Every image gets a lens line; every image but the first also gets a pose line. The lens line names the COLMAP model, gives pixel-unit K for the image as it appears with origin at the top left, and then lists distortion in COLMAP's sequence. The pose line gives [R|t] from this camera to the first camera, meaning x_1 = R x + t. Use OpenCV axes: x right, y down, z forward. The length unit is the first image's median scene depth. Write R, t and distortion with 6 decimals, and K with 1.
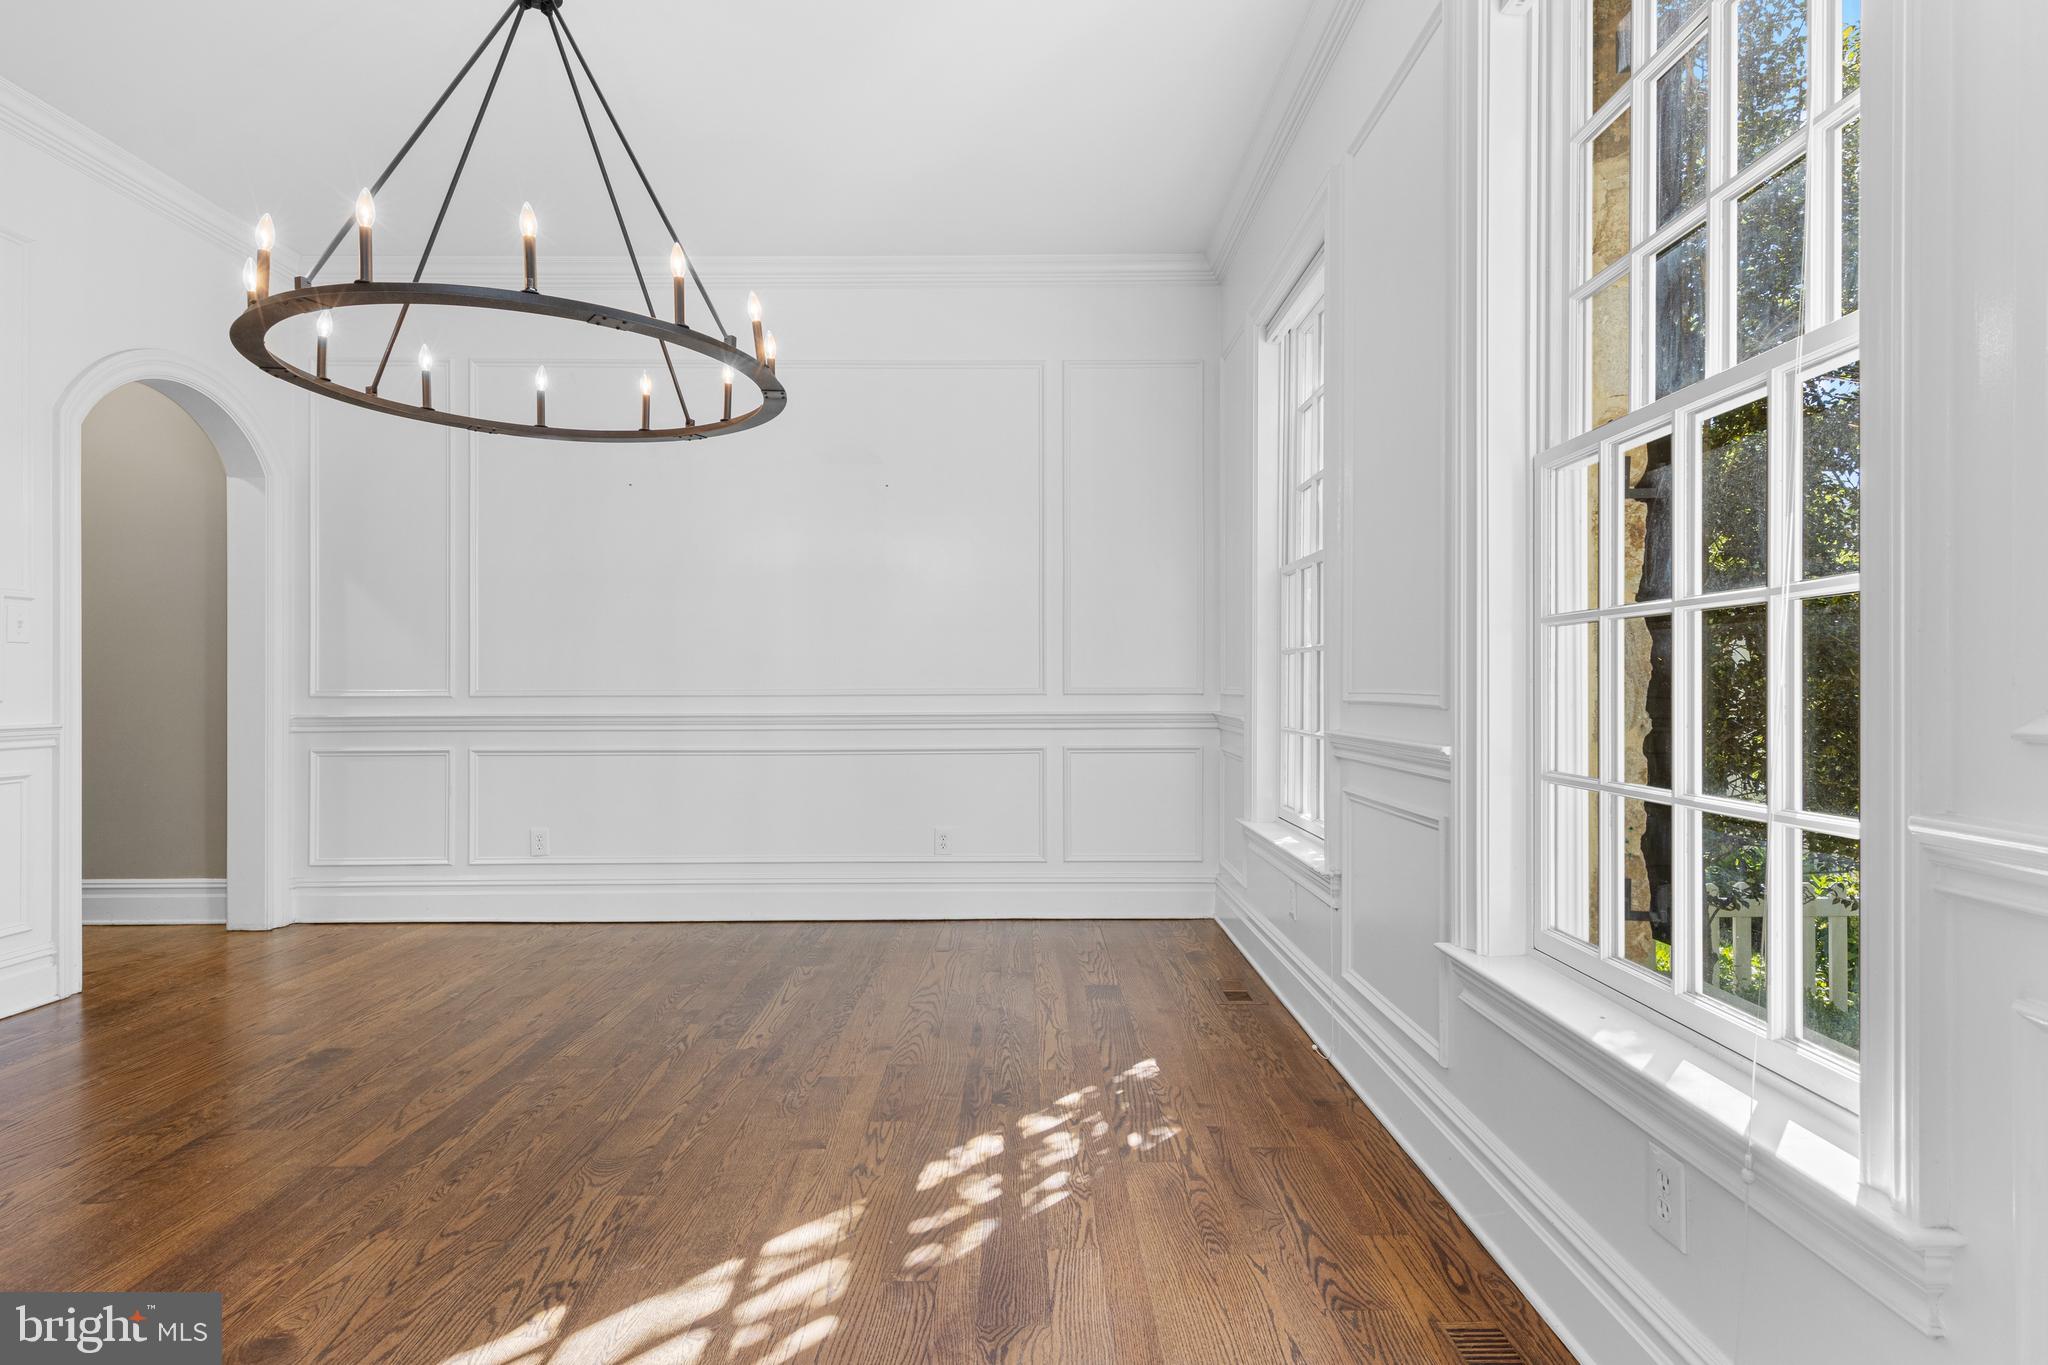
lens RADIAL K [[1040.6, 0, 1010.5], [0, 1040.6, 688.4], [0, 0, 1]] dist [0.003498, -0.002513]
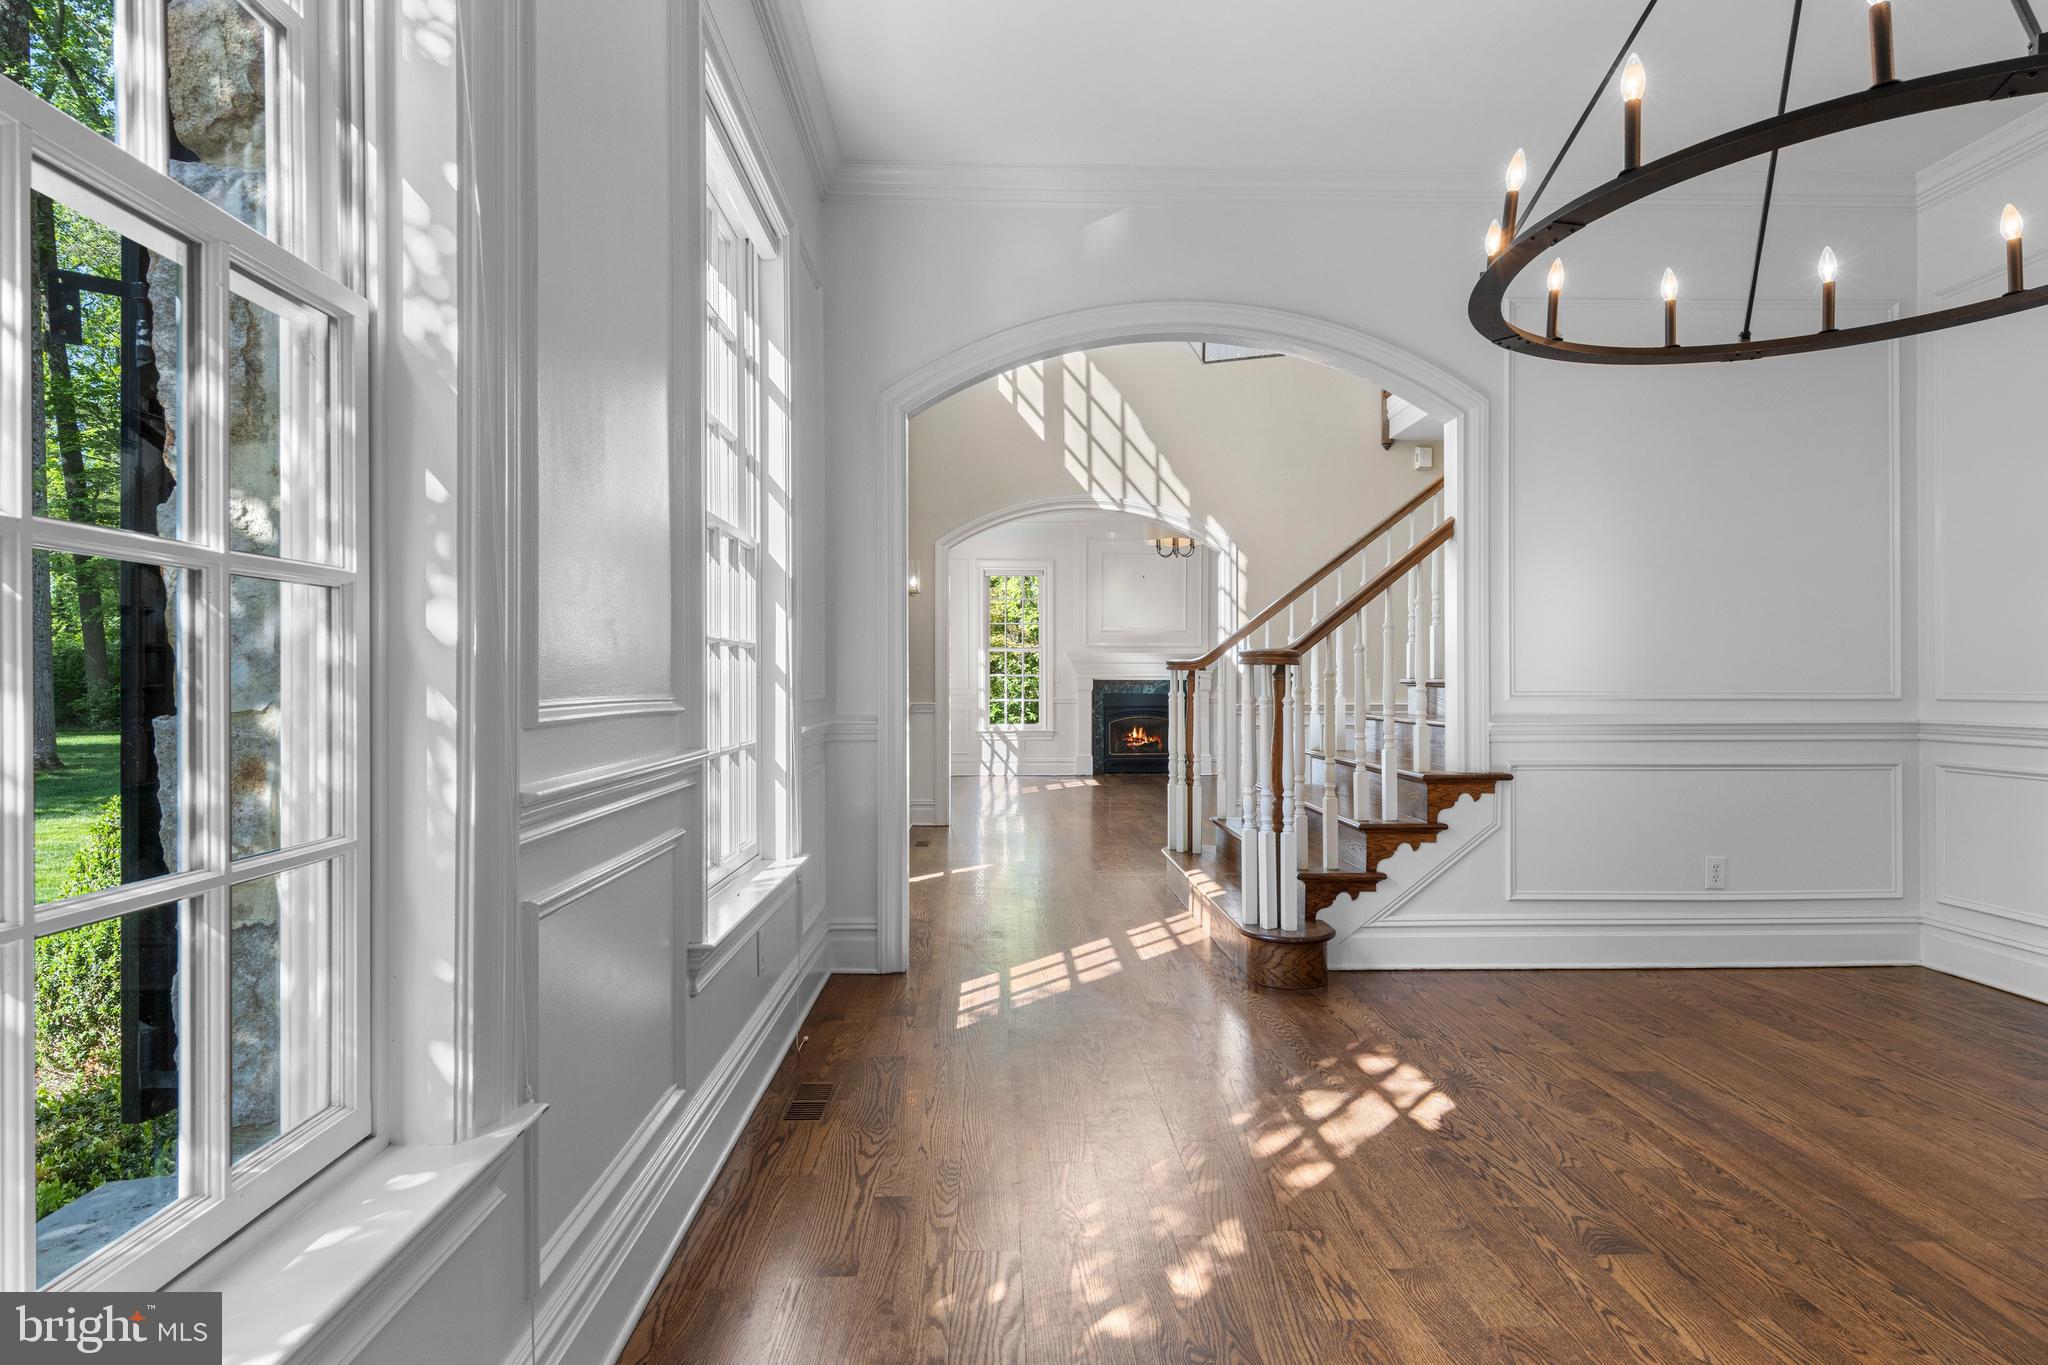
lens RADIAL K [[1040.6, 0, 1023.7], [0, 1040.6, 676.7], [0, 0, 1]] dist [0.003498, -0.002513]
pose [[-0.998937, 0.002084, -0.046058, 0.151815], [0.002017, 0.999997, 0.001501, -0.016076], [0.046061, 0.001406, -0.998938, 1.976525]]
